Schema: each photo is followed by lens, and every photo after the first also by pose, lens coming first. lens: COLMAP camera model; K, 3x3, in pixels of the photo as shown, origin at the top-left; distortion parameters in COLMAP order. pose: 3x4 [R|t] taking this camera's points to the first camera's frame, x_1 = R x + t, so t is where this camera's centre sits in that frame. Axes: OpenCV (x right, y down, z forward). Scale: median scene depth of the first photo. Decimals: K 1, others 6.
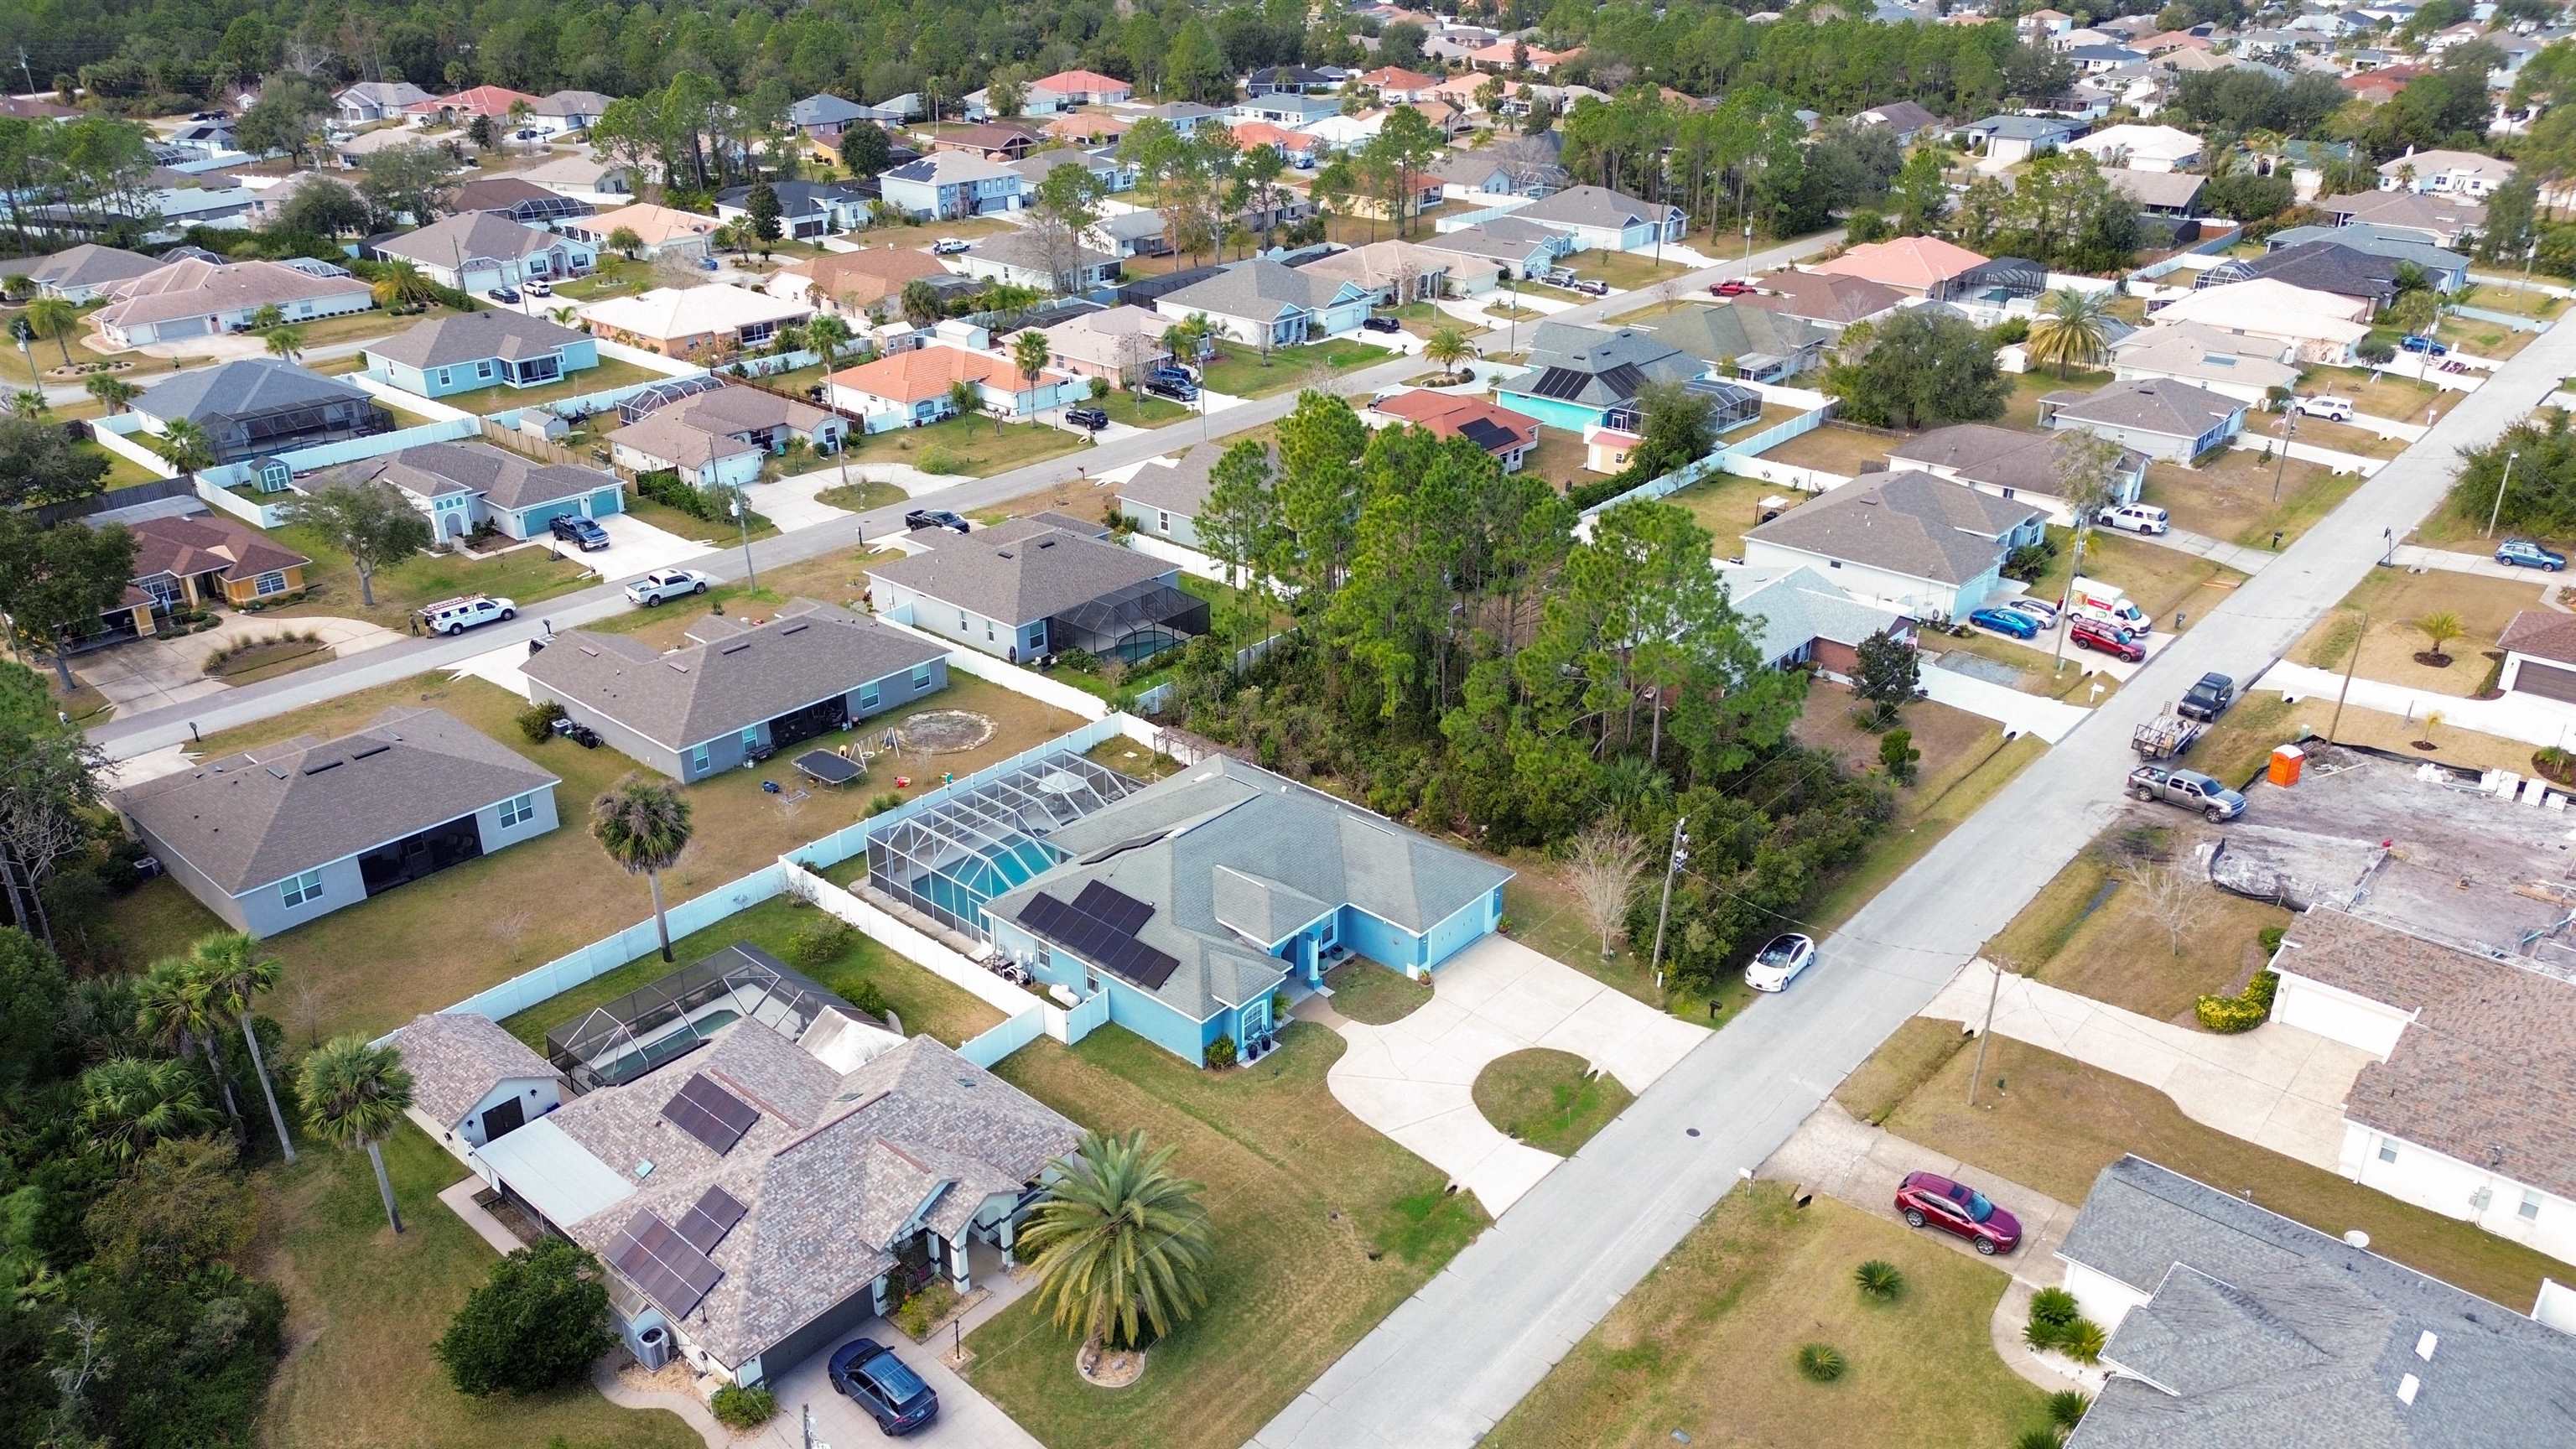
lens RADIAL K [[1804.6, 0, 1288.0], [0, 1804.6, 724.5], [0, 0, 1]] dist [0.103268, -0.129345]
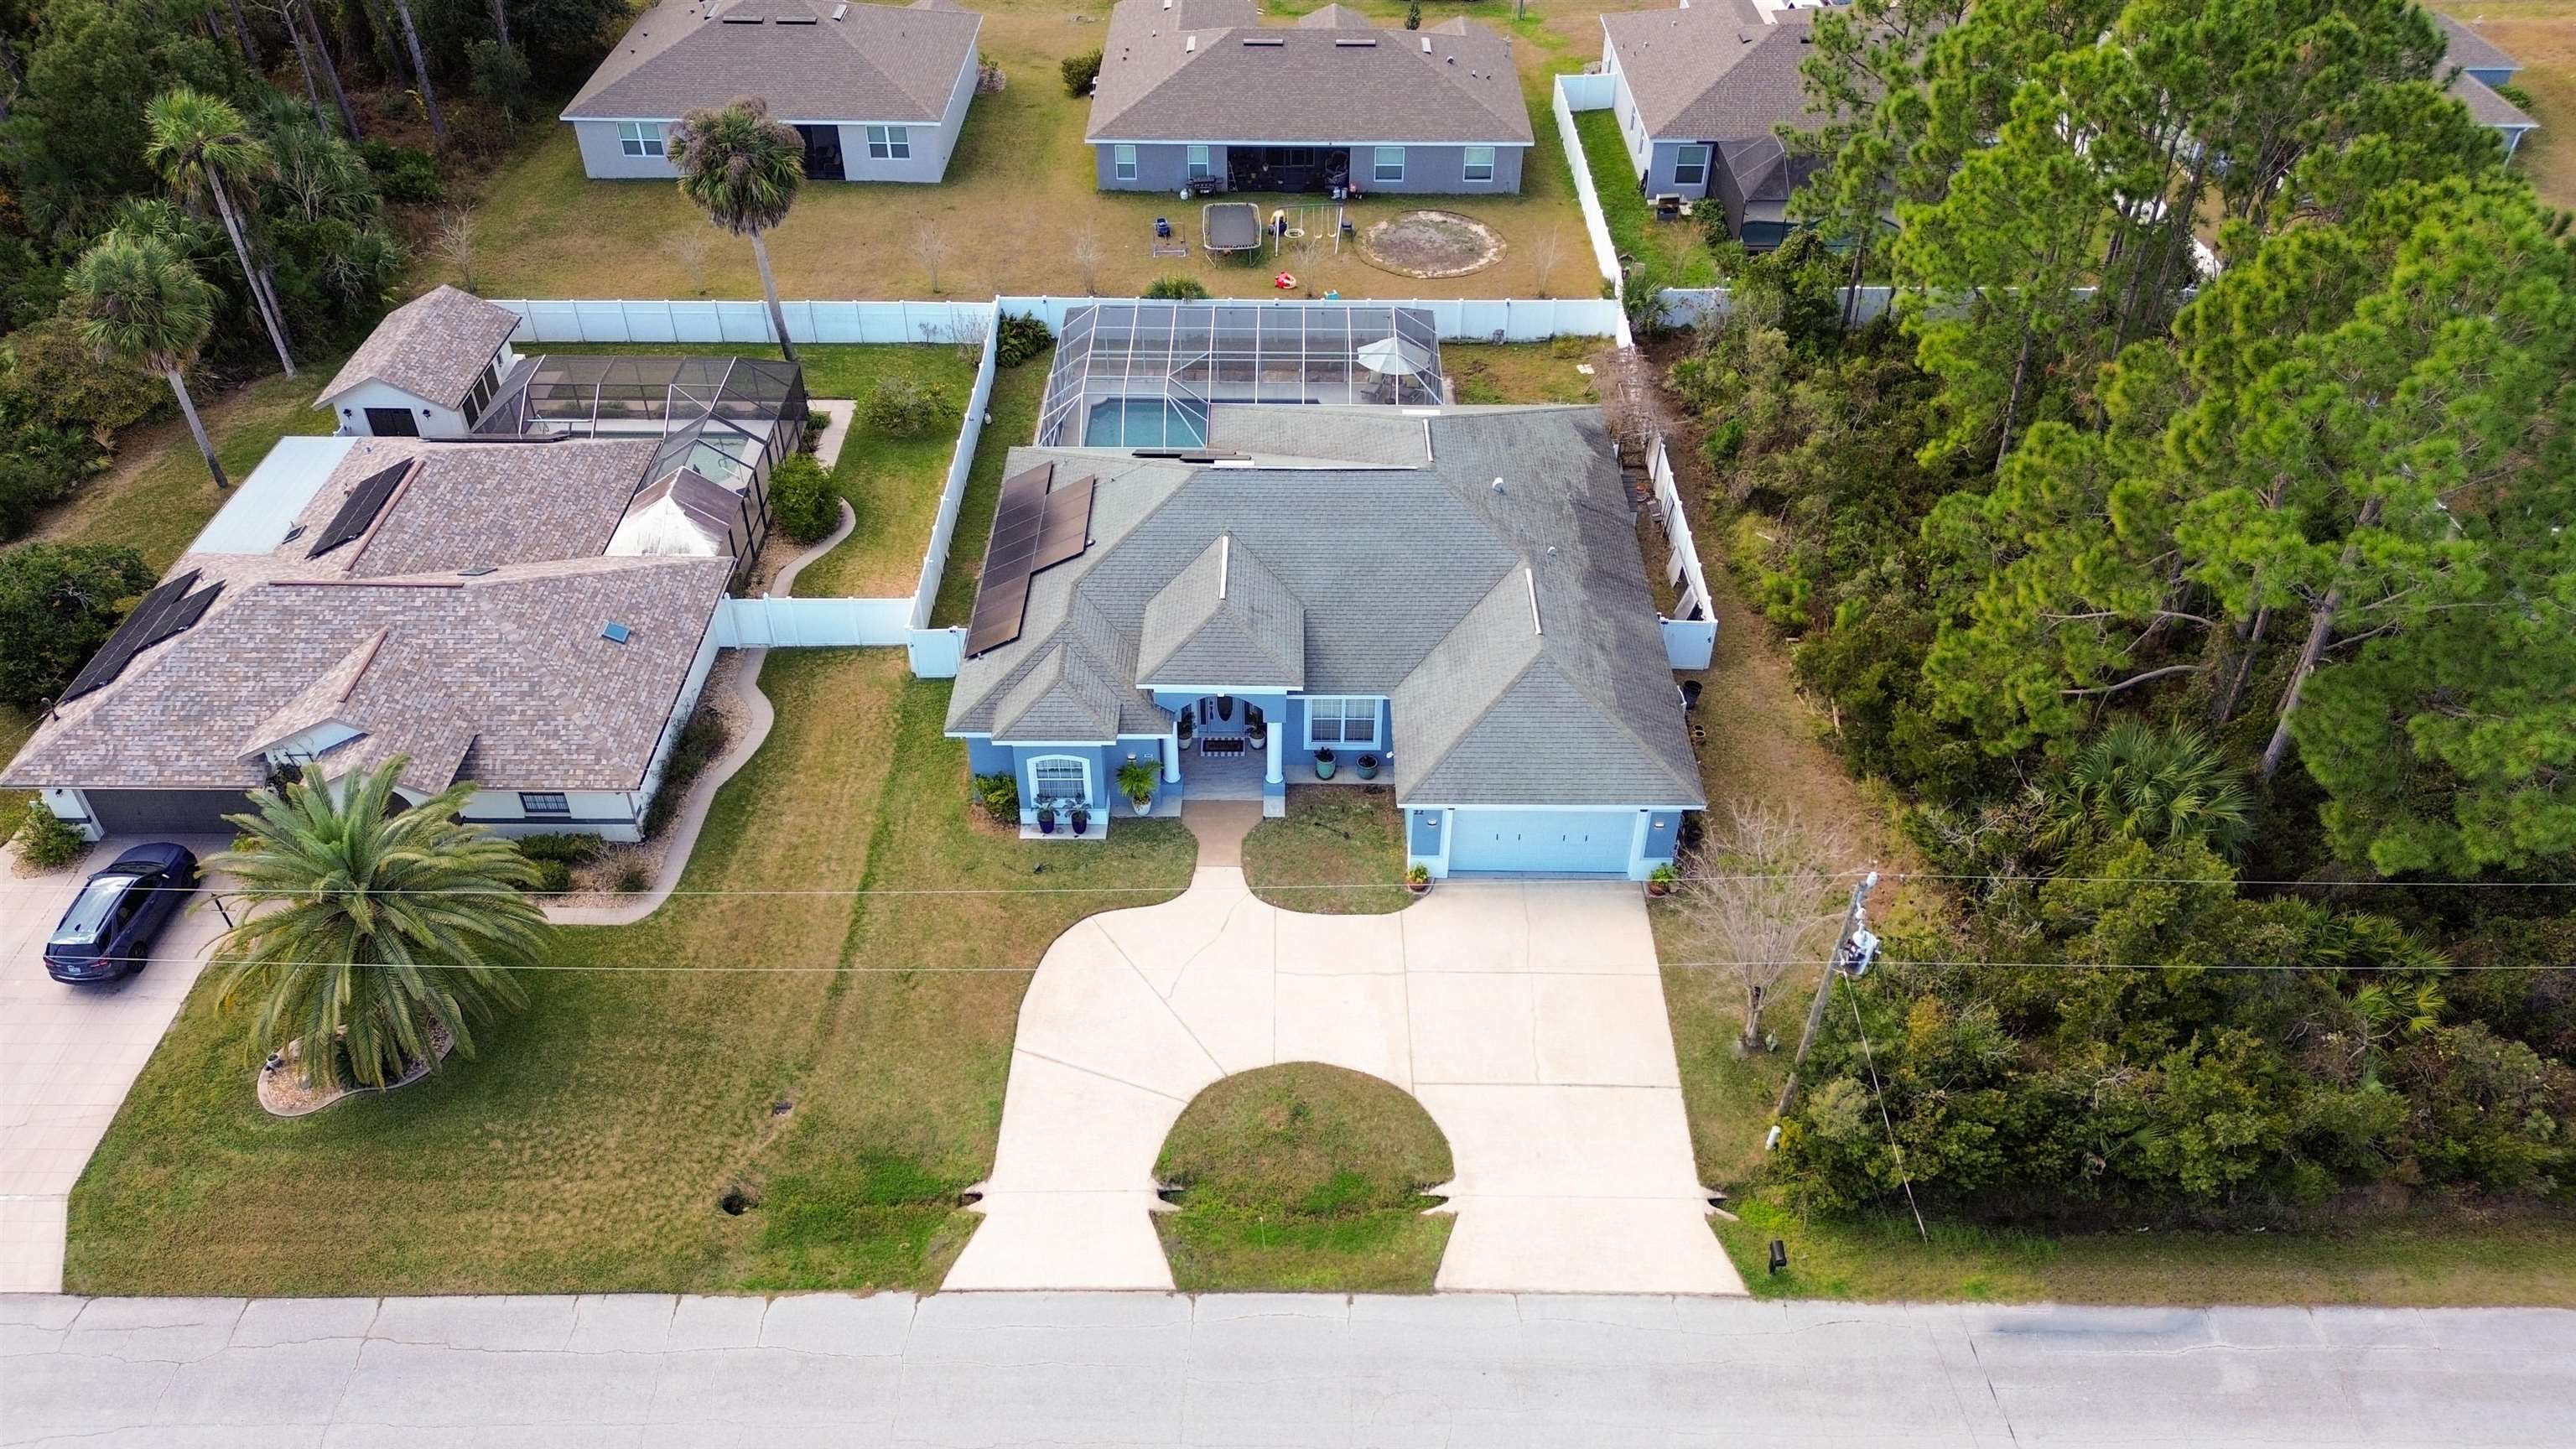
lens RADIAL K [[1804.6, 0, 1288.0], [0, 1804.6, 724.5], [0, 0, 1]] dist [0.103268, -0.129345]
pose [[0.659226, 0.478768, -0.579830, 0.353366], [-0.320253, 0.876438, 0.359575, -0.089448], [0.680338, -0.051349, 0.731098, 0.574684]]
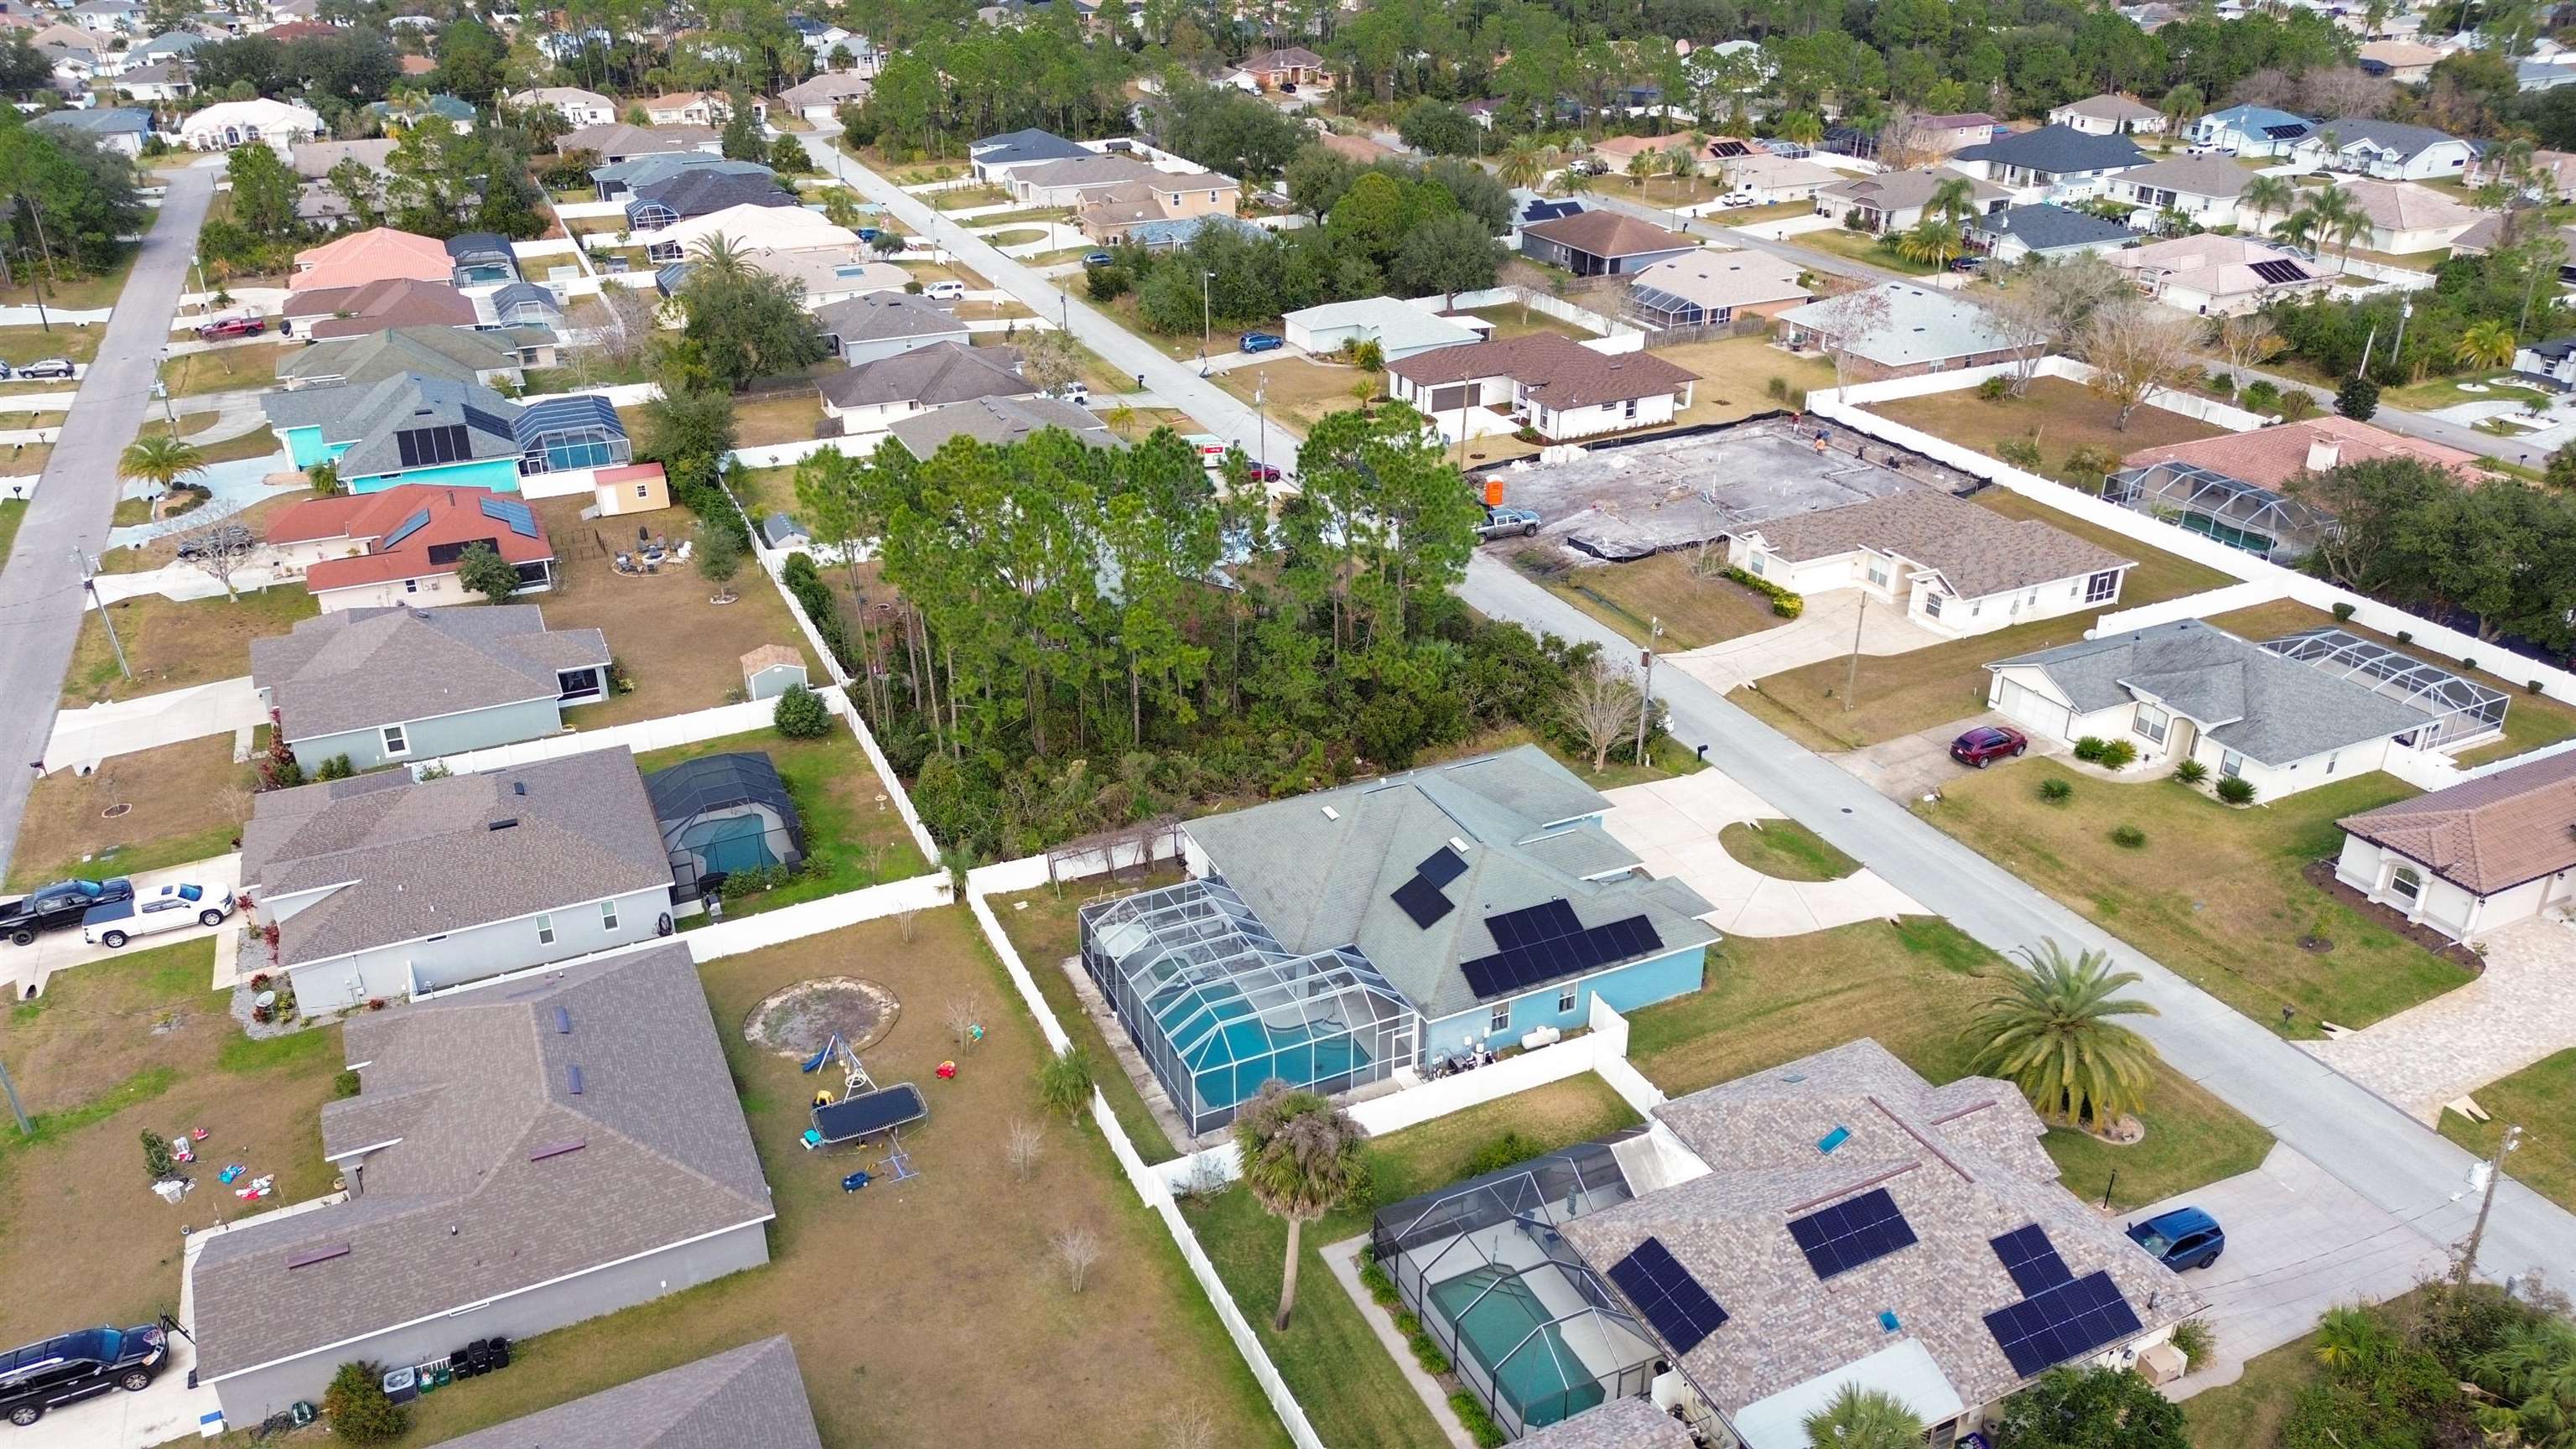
lens RADIAL K [[1804.6, 0, 1288.0], [0, 1804.6, 724.5], [0, 0, 1]] dist [0.103268, -0.129345]
pose [[0.397541, -0.404009, 0.823856, -0.862154], [0.390406, 0.887004, 0.246591, -0.265869], [-0.830388, 0.223608, 0.510348, 0.597864]]
